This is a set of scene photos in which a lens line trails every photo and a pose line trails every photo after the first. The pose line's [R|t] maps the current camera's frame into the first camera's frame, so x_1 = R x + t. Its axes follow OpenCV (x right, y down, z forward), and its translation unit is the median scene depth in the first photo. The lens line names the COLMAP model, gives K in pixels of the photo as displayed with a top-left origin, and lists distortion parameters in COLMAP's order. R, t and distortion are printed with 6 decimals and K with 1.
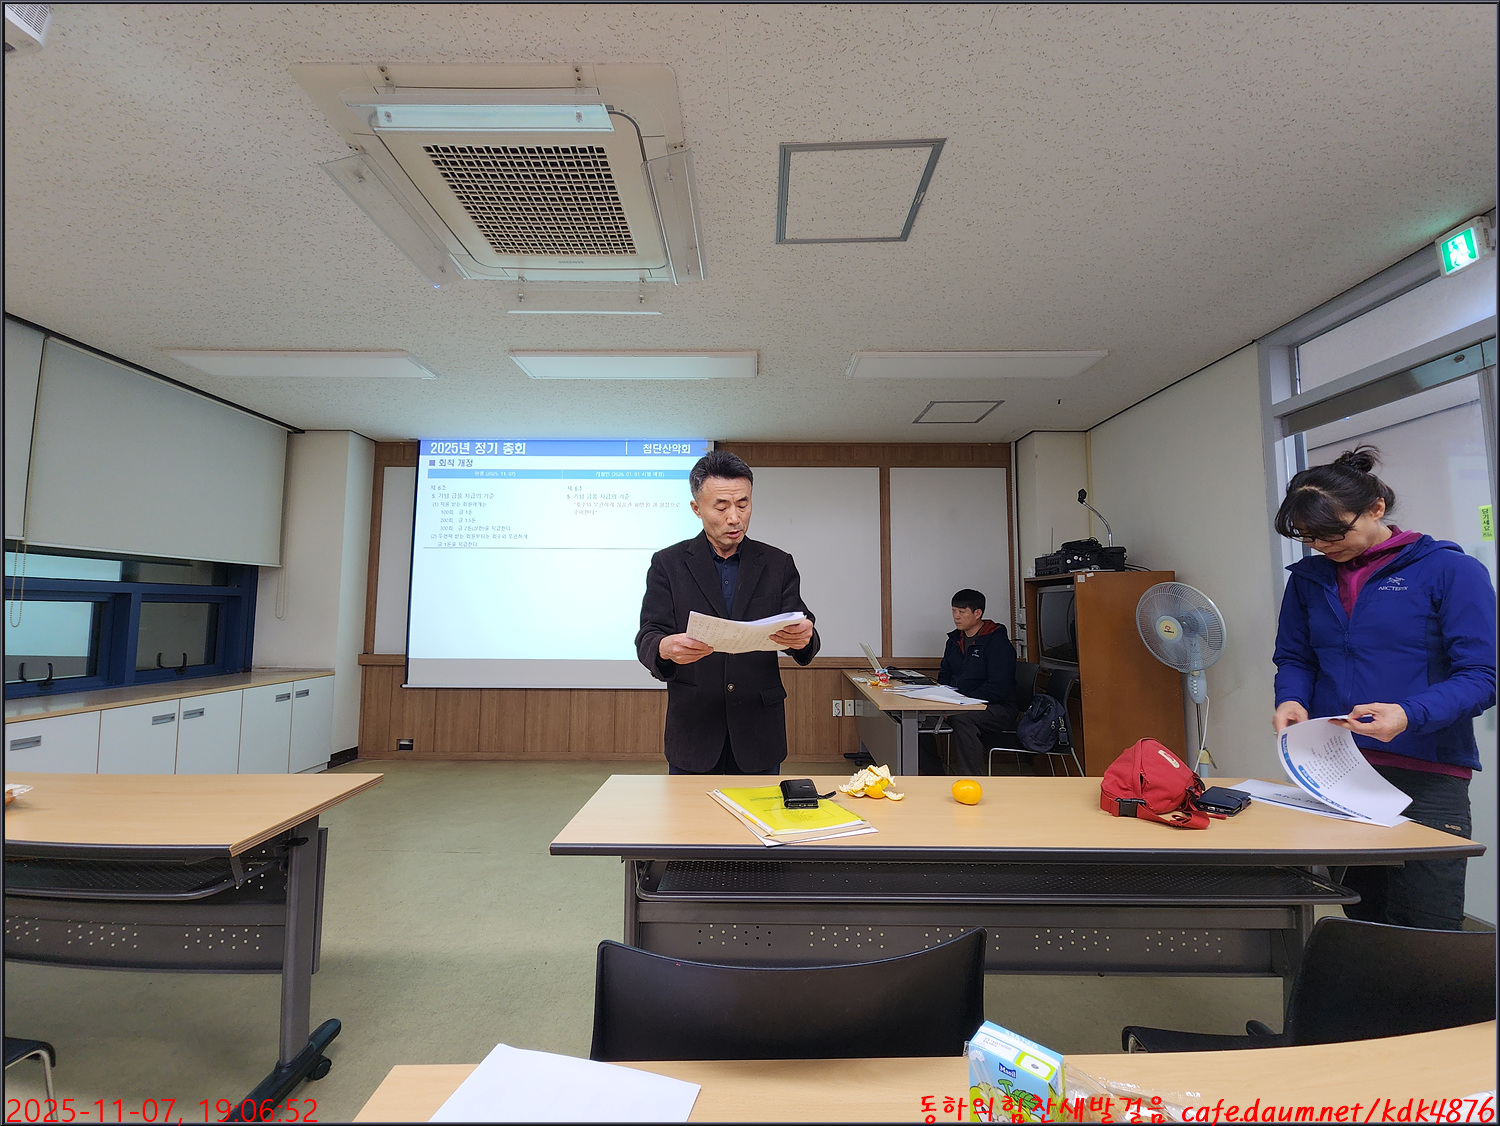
lens RADIAL K [[597.2, 0, 746.8], [0, 597.2, 565.0], [0, 0, 1]] dist [0.005432, -0.006342]
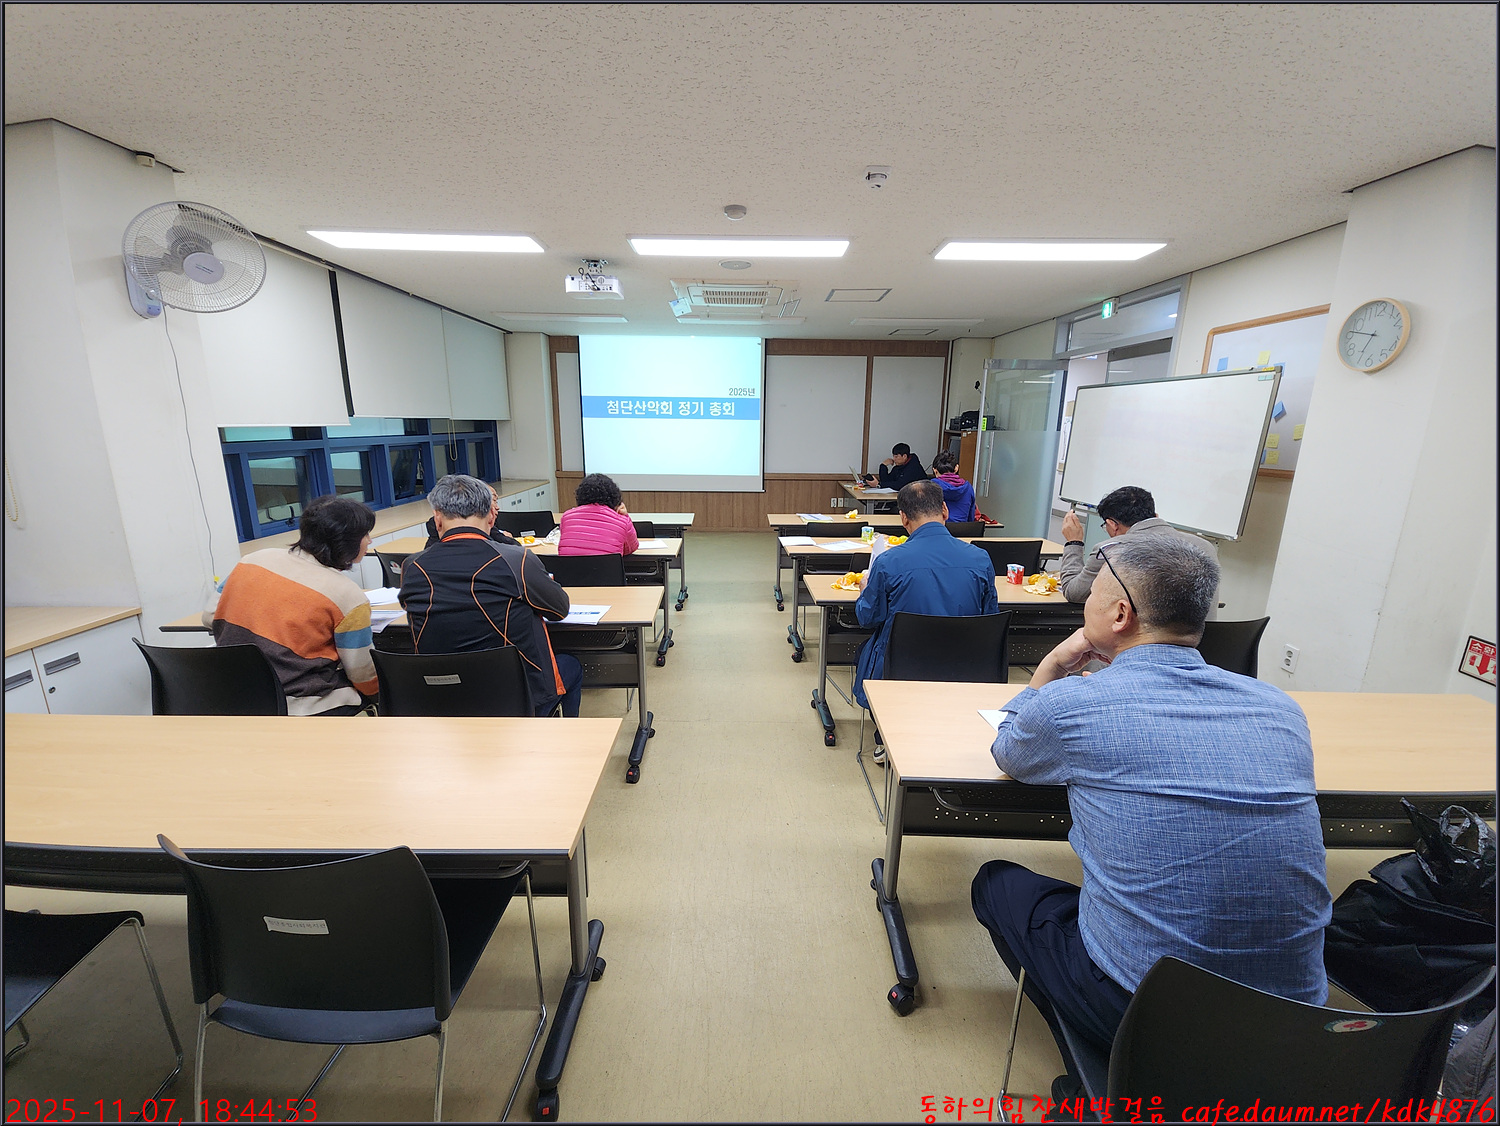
lens RADIAL K [[597.2, 0, 751.8], [0, 597.2, 565.8], [0, 0, 1]] dist [0.005432, -0.006342]
pose [[0.999462, -0.003205, 0.032649, -0.212810], [-0.007168, 0.949835, 0.312671, -0.188296], [-0.032013, -0.312736, 0.949300, -1.032803]]
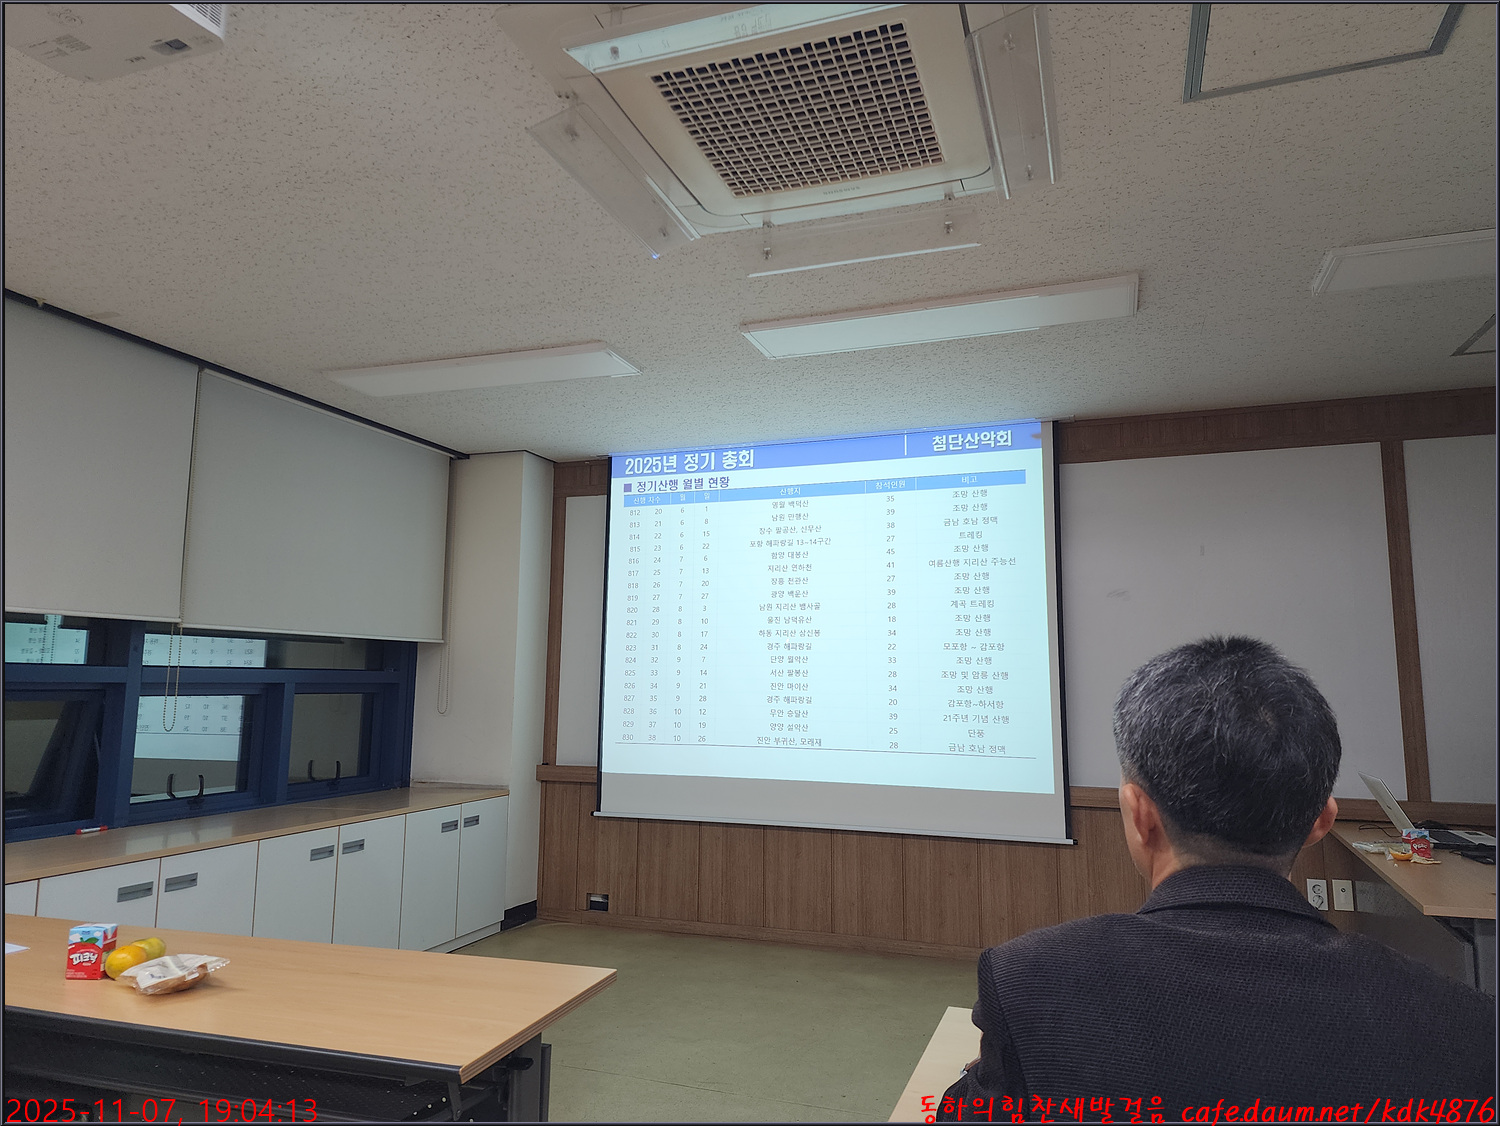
lens RADIAL K [[978.3, 0, 753.6], [0, 978.3, 557.3], [0, 0, 1]] dist [0.059191, -0.039737]
pose [[0.946149, -0.040323, -0.321209, -0.039592], [0.023289, 0.998119, -0.056702, -0.032822], [0.322892, 0.046168, 0.945309, -0.029682]]
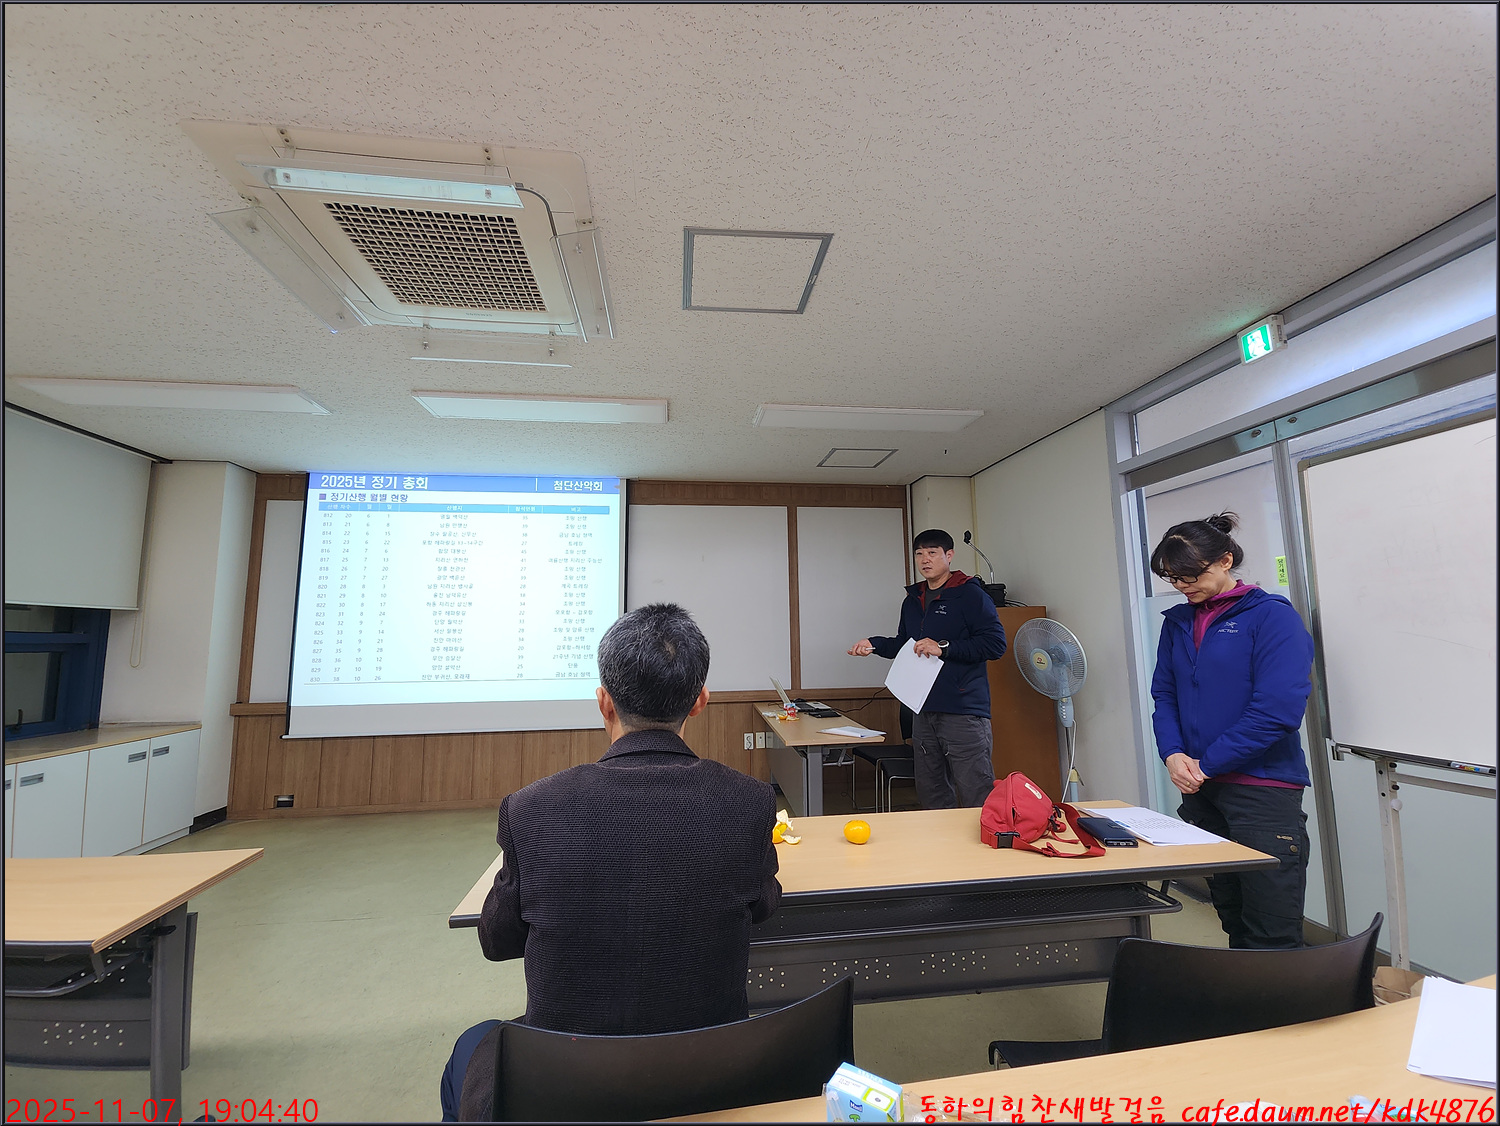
lens RADIAL K [[597.2, 0, 746.4], [0, 597.2, 563.0], [0, 0, 1]] dist [0.005432, -0.006342]
pose [[0.990453, -0.001932, 0.137839, 0.010026], [0.007788, 0.999089, -0.041957, -0.031008], [-0.137632, 0.042630, 0.989566, -0.032233]]
